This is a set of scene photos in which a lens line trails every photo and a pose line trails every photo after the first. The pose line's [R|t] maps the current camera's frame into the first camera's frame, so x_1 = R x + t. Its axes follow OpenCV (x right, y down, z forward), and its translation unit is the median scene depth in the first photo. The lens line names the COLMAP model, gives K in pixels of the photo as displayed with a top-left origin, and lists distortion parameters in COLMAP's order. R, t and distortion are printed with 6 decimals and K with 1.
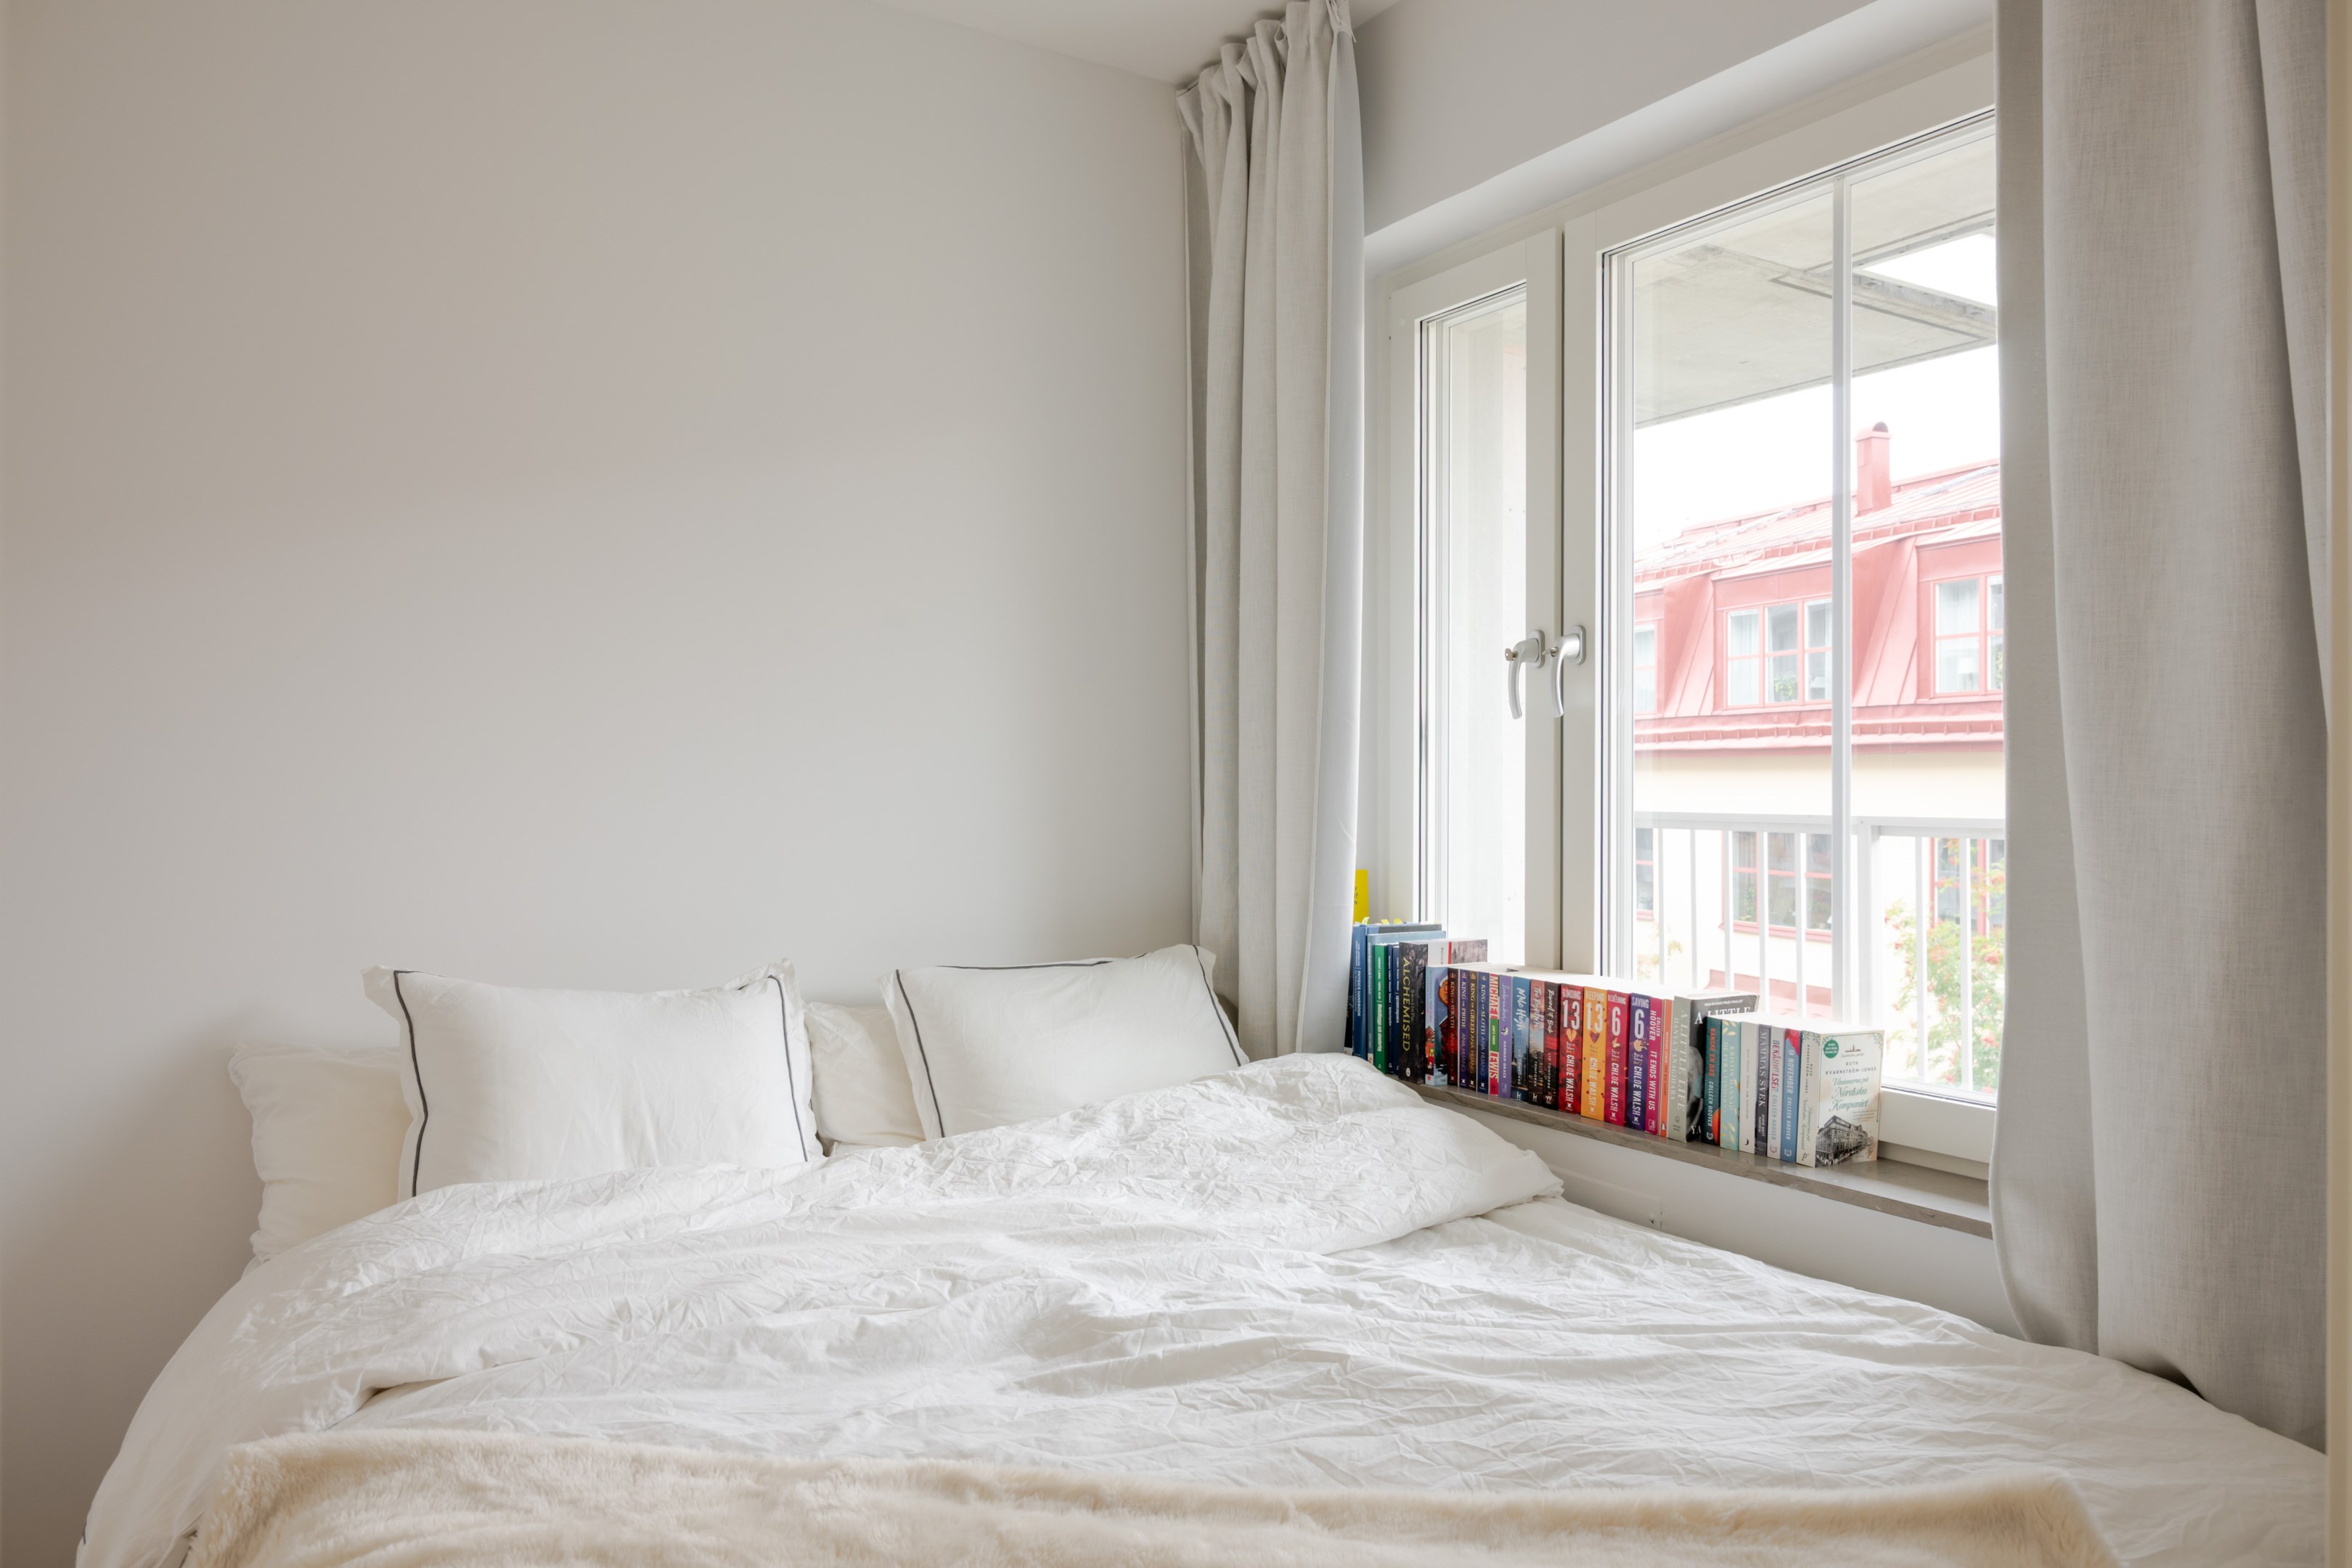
lens RADIAL K [[1602.3, 0, 1197.3], [0, 1602.3, 789.1], [0, 0, 1]] dist [-0.006917, 0.005105]
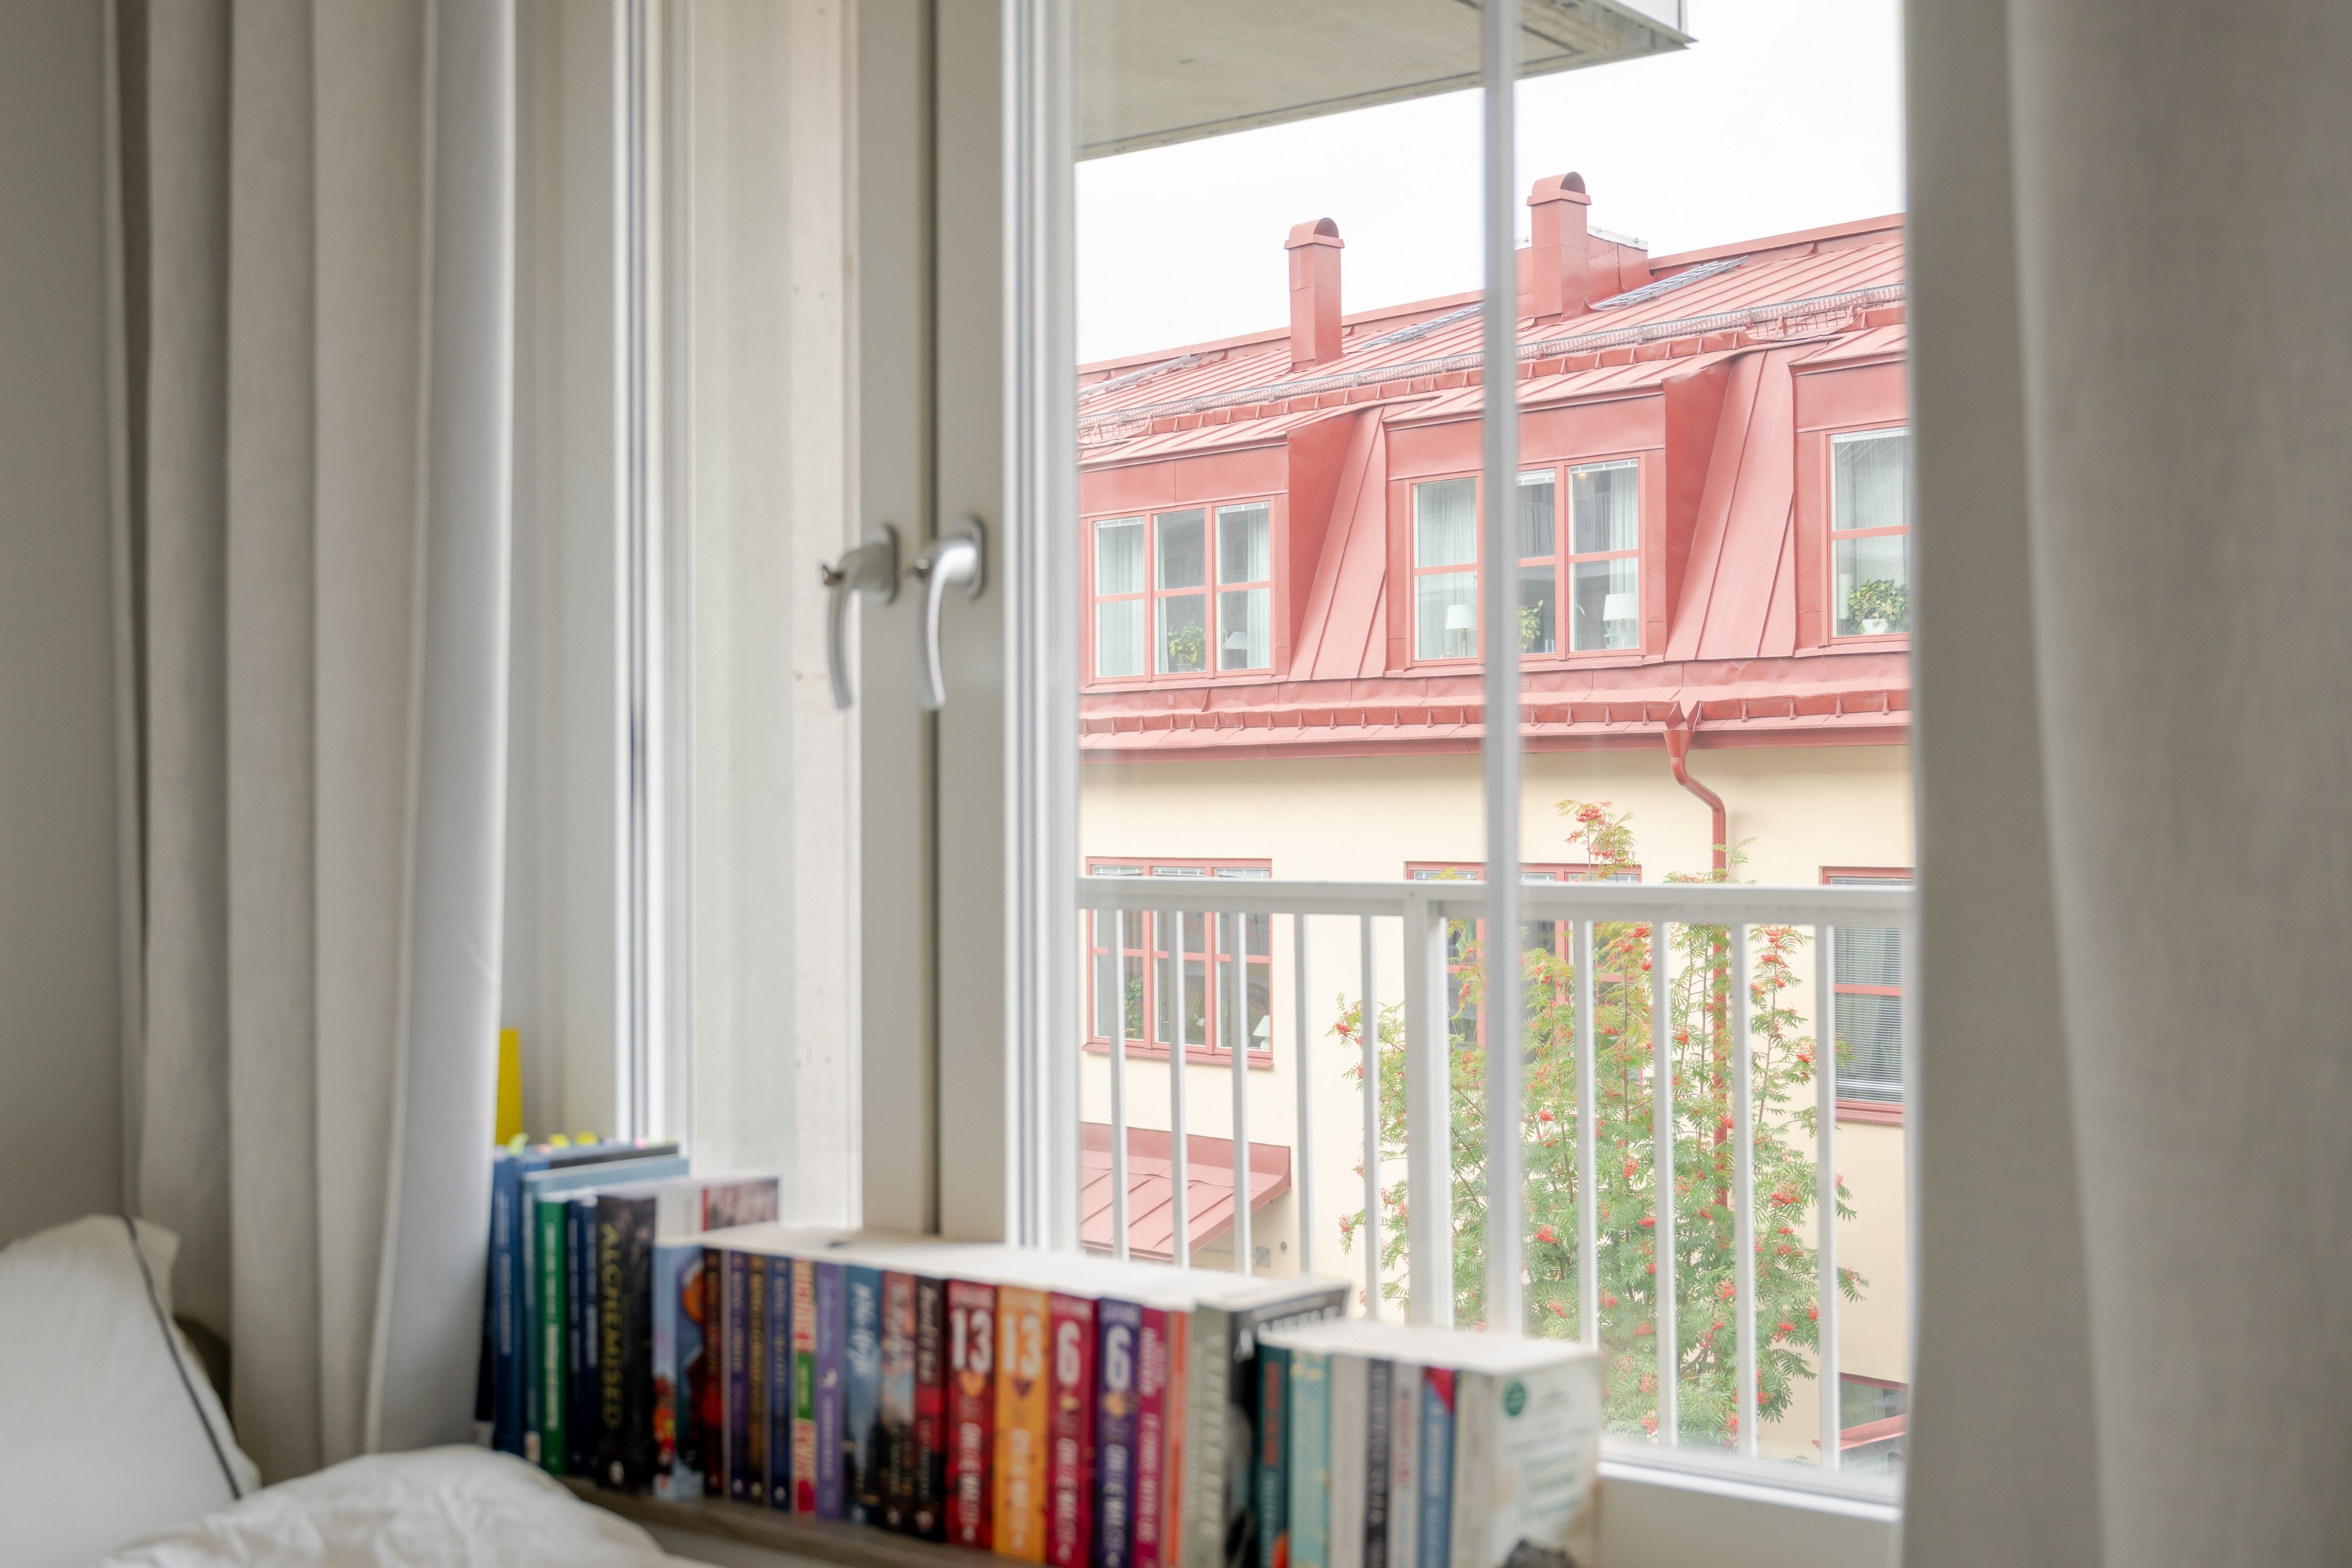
lens RADIAL K [[2760.9, 0, 1127.5], [0, 2760.9, 809.3], [0, 0, 1]] dist [-0.010756, 0.000000]
pose [[0.943500, -0.007078, 0.331298, 0.008996], [0.007962, 0.999967, -0.001311, -0.014241], [-0.331278, 0.003875, 0.943525, 0.219588]]
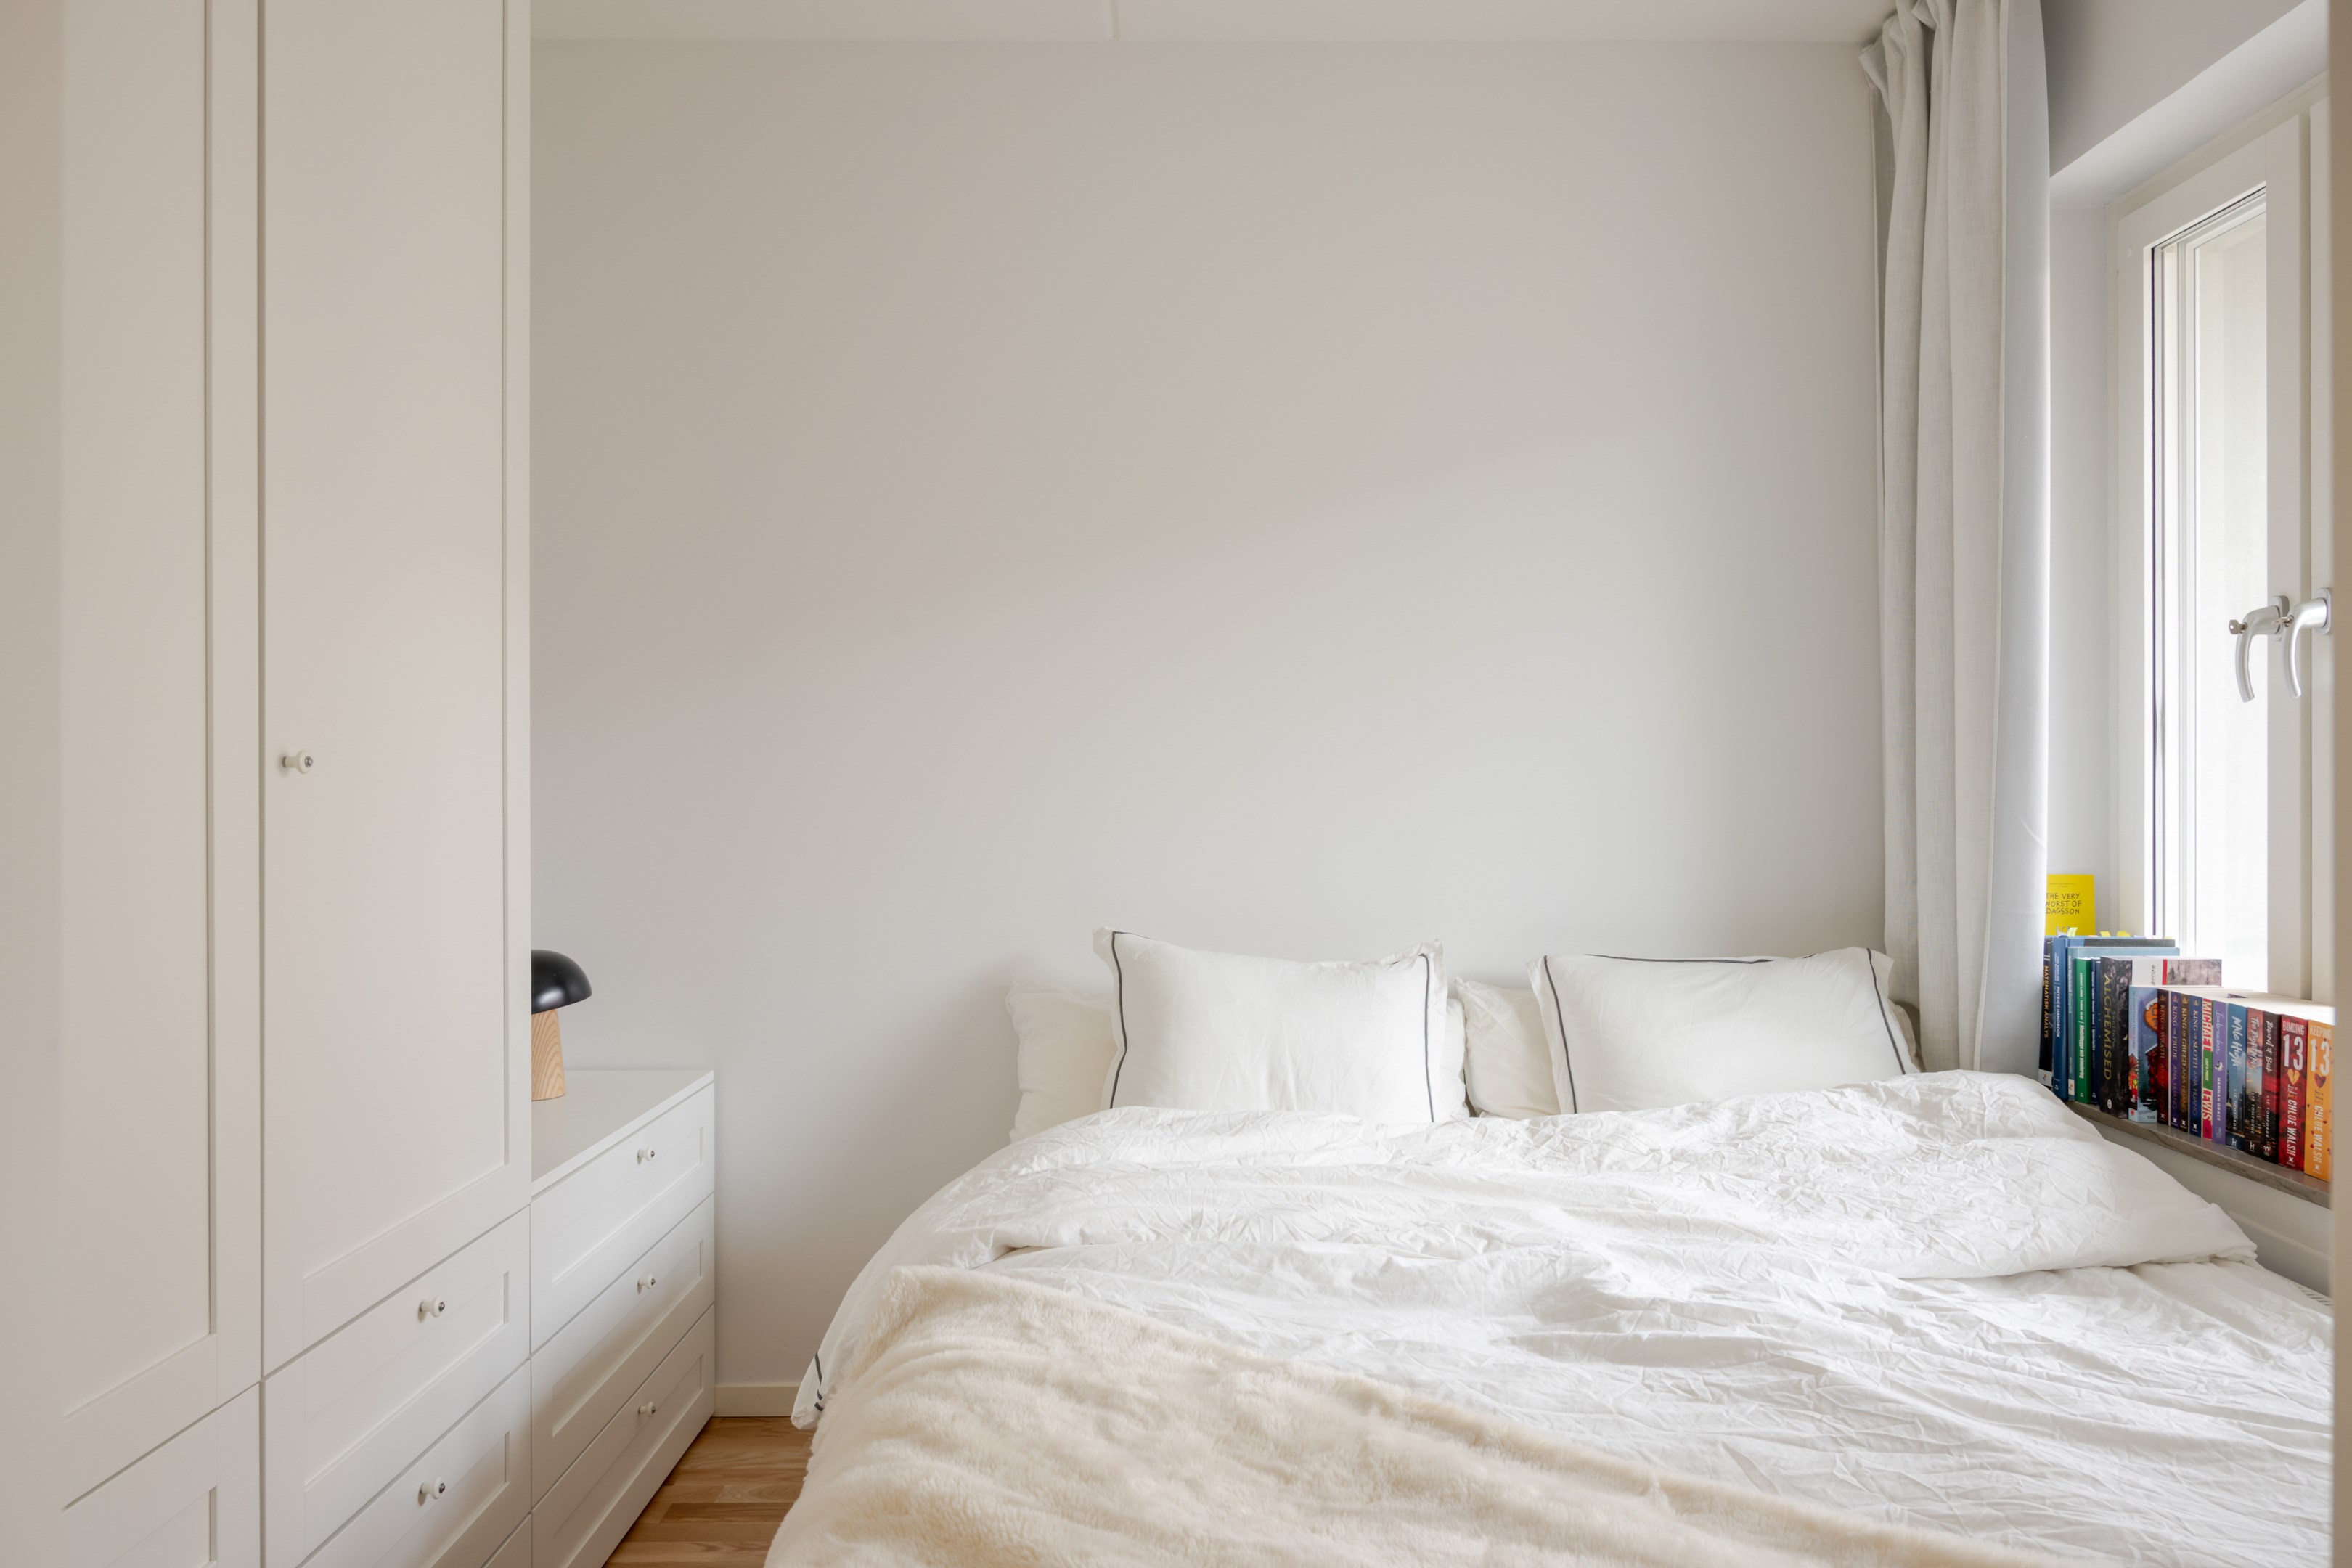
lens RADIAL K [[1602.3, 0, 1223.0], [0, 1602.3, 789.0], [0, 0, 1]] dist [-0.006917, 0.005105]
pose [[0.853084, 0.001612, -0.521771, 0.193456], [0.000176, 0.999994, 0.003376, -0.000426], [0.521773, -0.002972, 0.853079, -0.009867]]
